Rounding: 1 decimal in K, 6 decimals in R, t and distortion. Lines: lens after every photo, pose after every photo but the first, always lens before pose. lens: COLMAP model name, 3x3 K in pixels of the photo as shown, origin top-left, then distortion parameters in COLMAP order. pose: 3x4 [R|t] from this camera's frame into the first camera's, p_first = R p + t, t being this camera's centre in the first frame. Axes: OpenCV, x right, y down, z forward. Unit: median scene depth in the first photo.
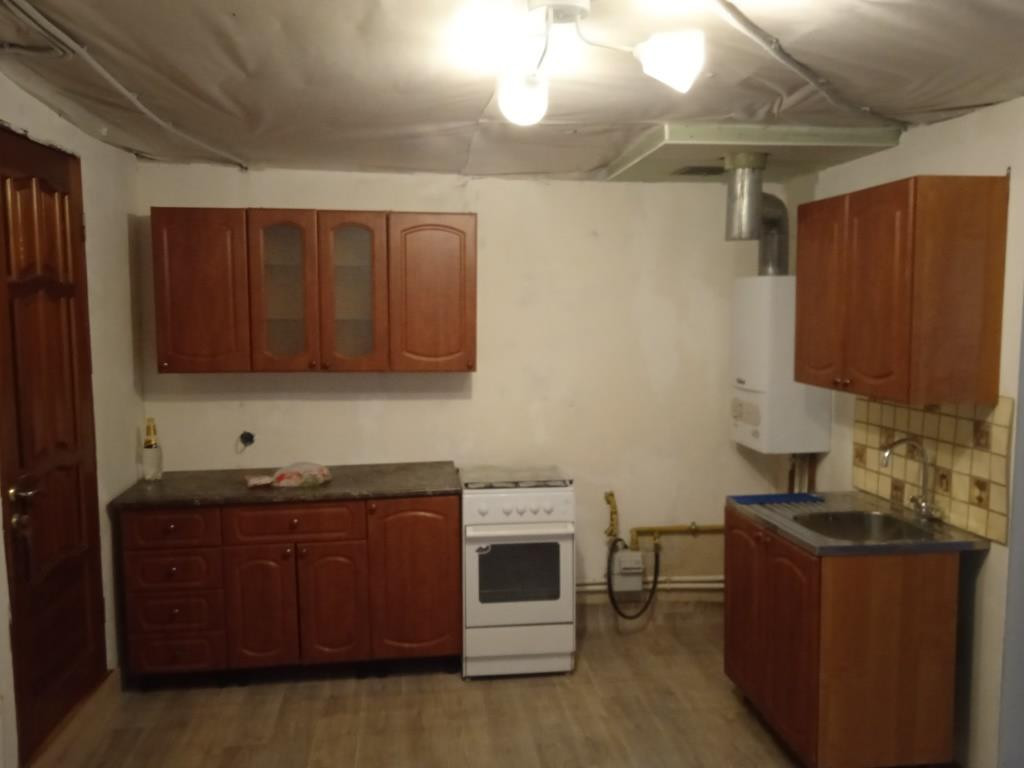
lens RADIAL K [[843.4, 0, 512.0], [0, 843.4, 384.0], [0, 0, 1]] dist [-0.002847, -0.001981]
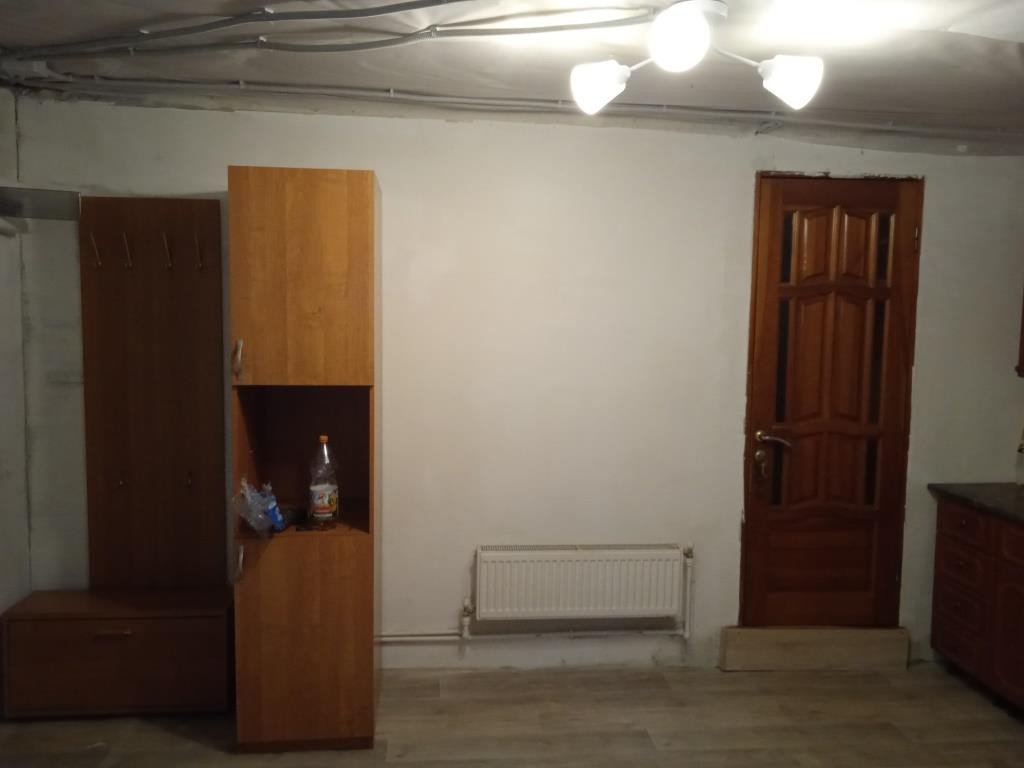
lens RADIAL K [[843.4, 0, 512.0], [0, 843.4, 384.0], [0, 0, 1]] dist [-0.002847, -0.001981]
pose [[-0.023929, 0.067659, -0.997421, 0.734701], [-0.117310, 0.990624, 0.070012, -0.004756], [0.992807, 0.118682, -0.015767, 0.534819]]
